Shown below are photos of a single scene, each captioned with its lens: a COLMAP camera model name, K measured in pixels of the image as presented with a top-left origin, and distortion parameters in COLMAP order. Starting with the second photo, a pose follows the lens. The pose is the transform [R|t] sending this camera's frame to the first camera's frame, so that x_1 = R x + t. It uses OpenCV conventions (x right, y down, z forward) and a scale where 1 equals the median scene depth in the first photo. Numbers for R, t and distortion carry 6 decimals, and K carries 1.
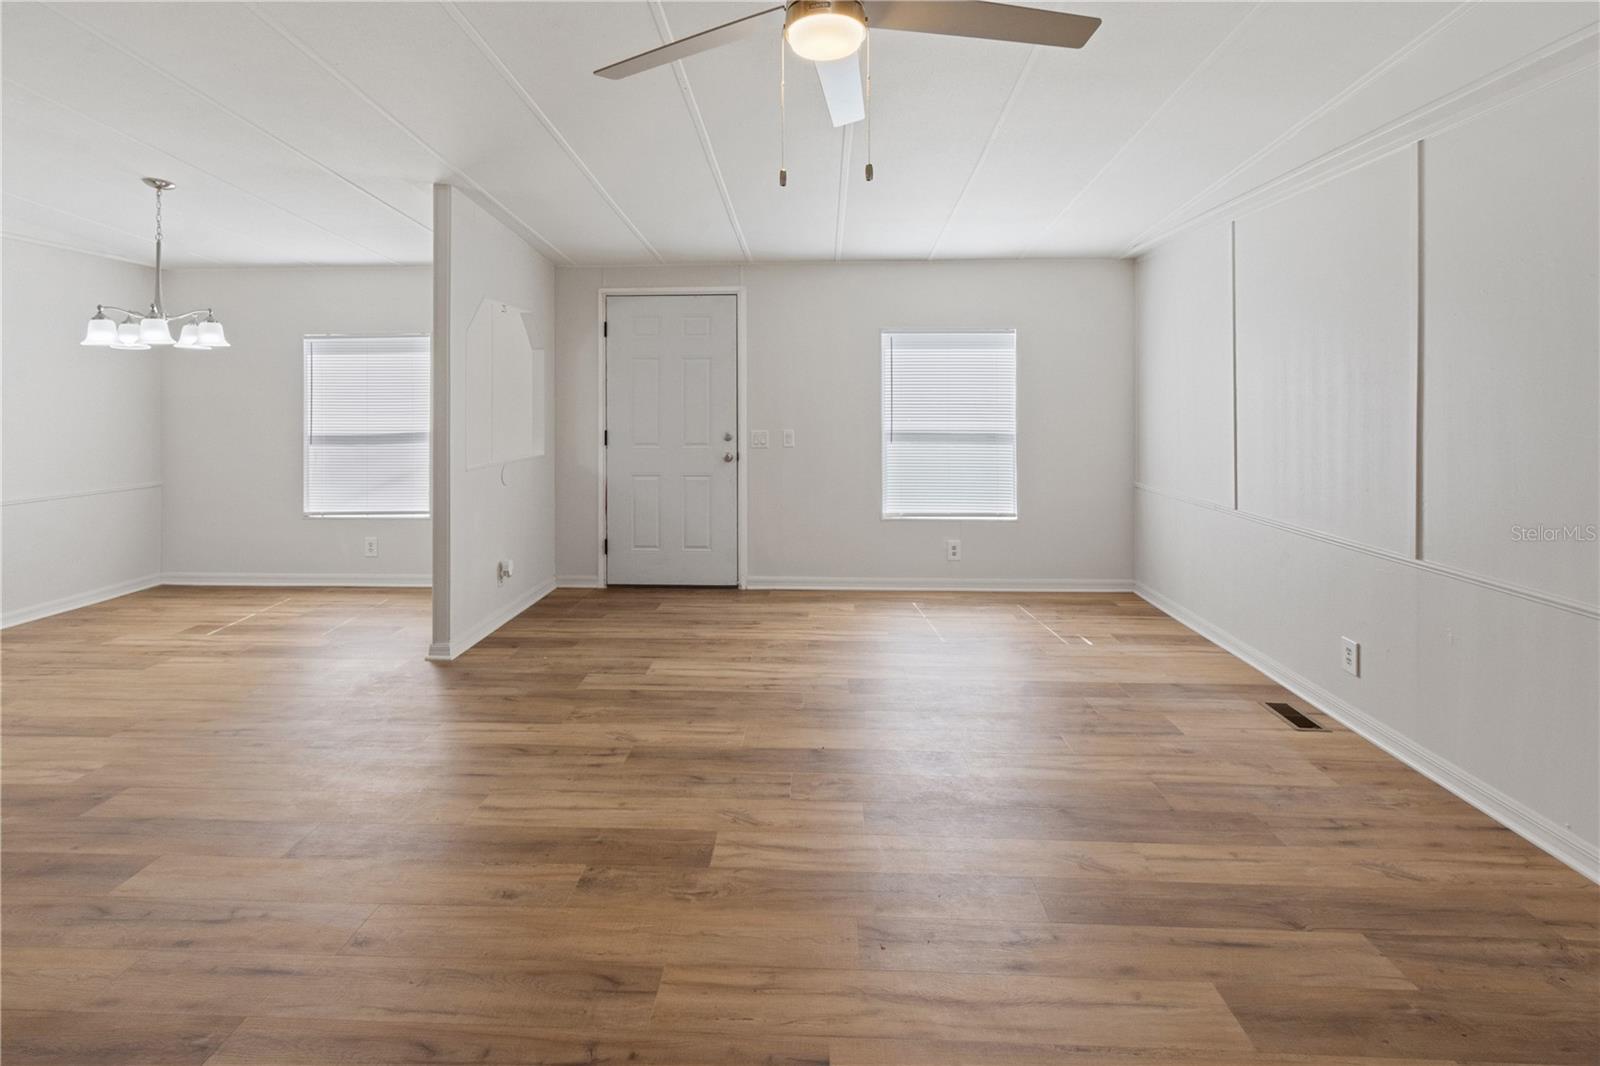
lens RADIAL K [[747.3, 0, 795.4], [0, 747.3, 495.3], [0, 0, 1]] dist [0.001755, -0.000277]
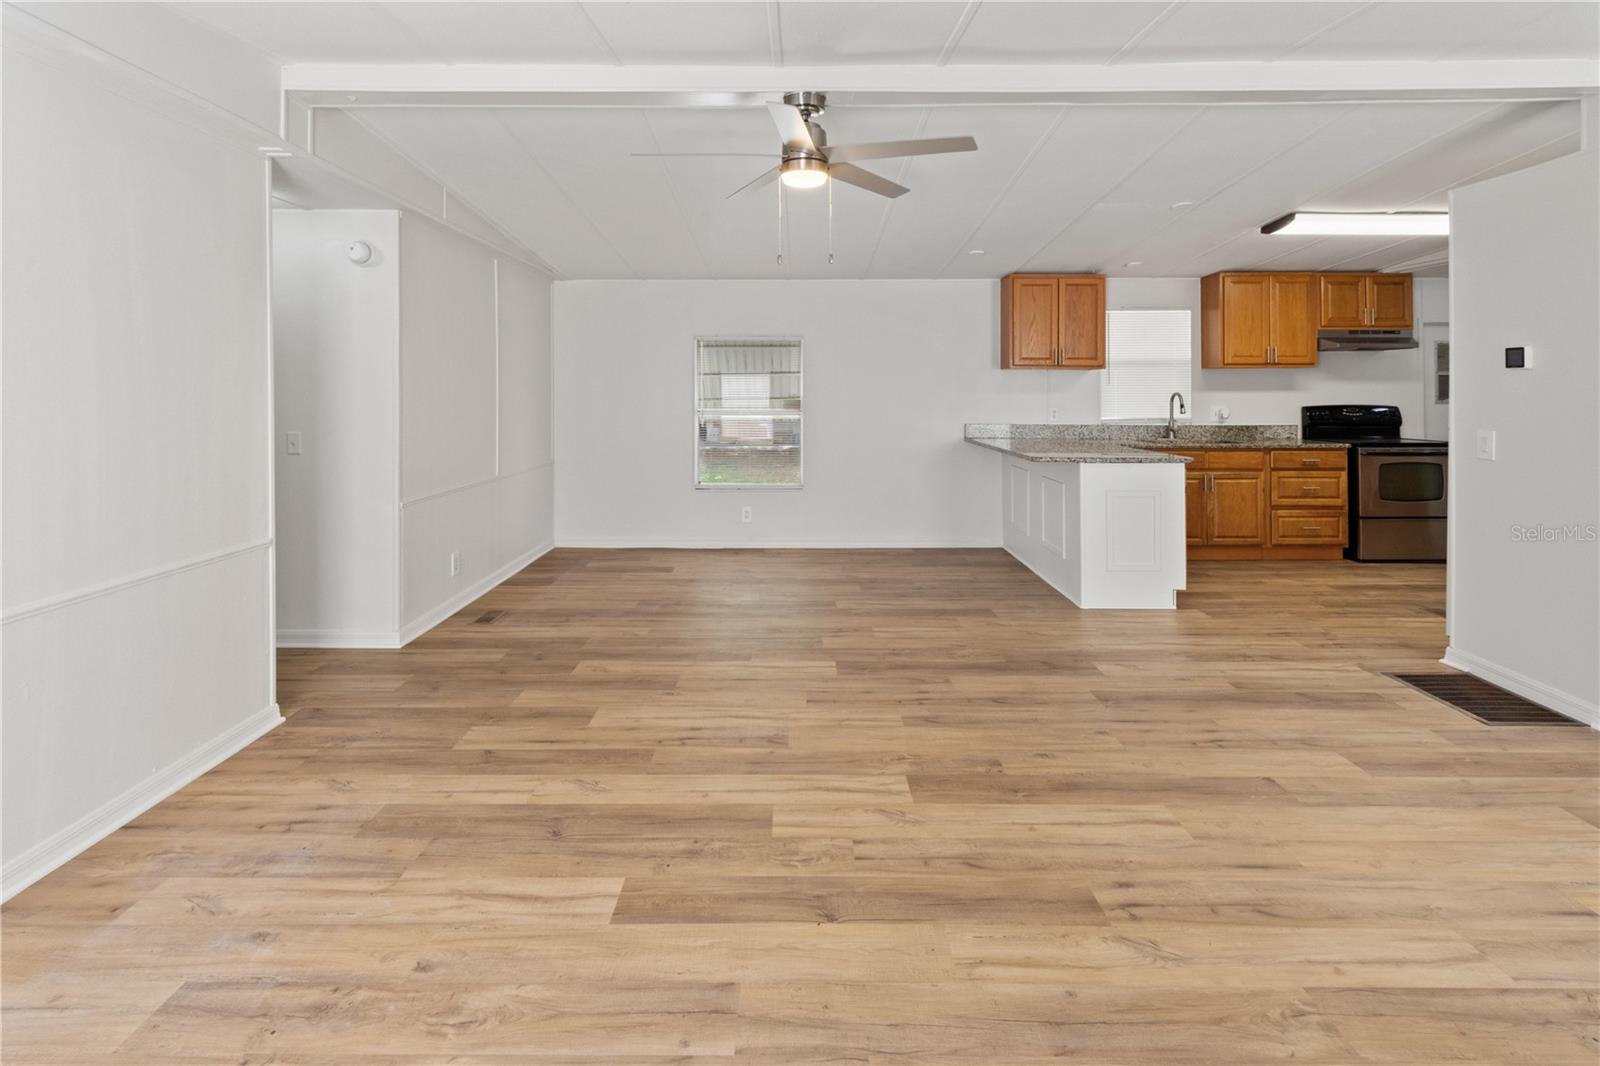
lens RADIAL K [[760.8, 0, 797.1], [0, 760.8, 386.9], [0, 0, 1]] dist [0.014303, -0.000131]
pose [[-0.999290, 0.002547, -0.037577, 0.097792], [-0.002085, 0.992439, 0.122724, -0.257937], [0.037606, 0.122716, -0.991729, 1.965579]]
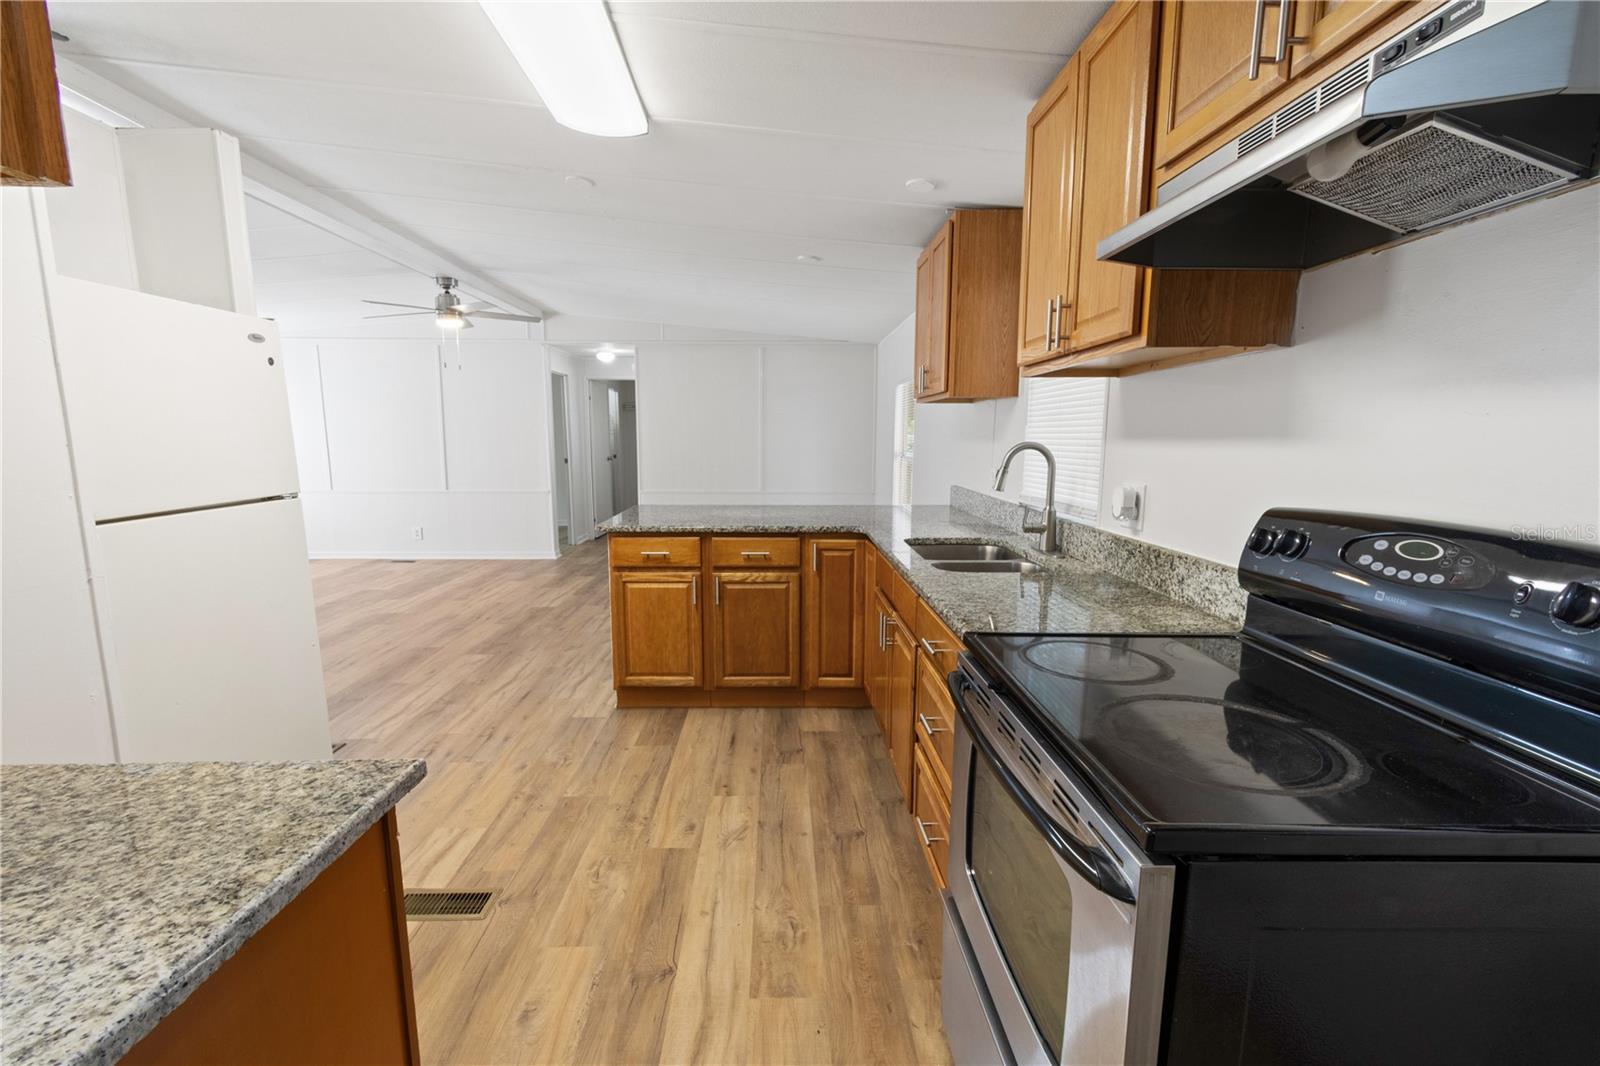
lens RADIAL K [[716.3, 0, 785.7], [0, 716.3, 545.5], [0, 0, 1]] dist [0.004177, -0.000510]
pose [[-0.058132, -0.149618, 0.987034, -2.448610], [0.125182, 0.979809, 0.155895, 0.032209], [-0.990429, 0.132621, -0.038228, -0.265073]]
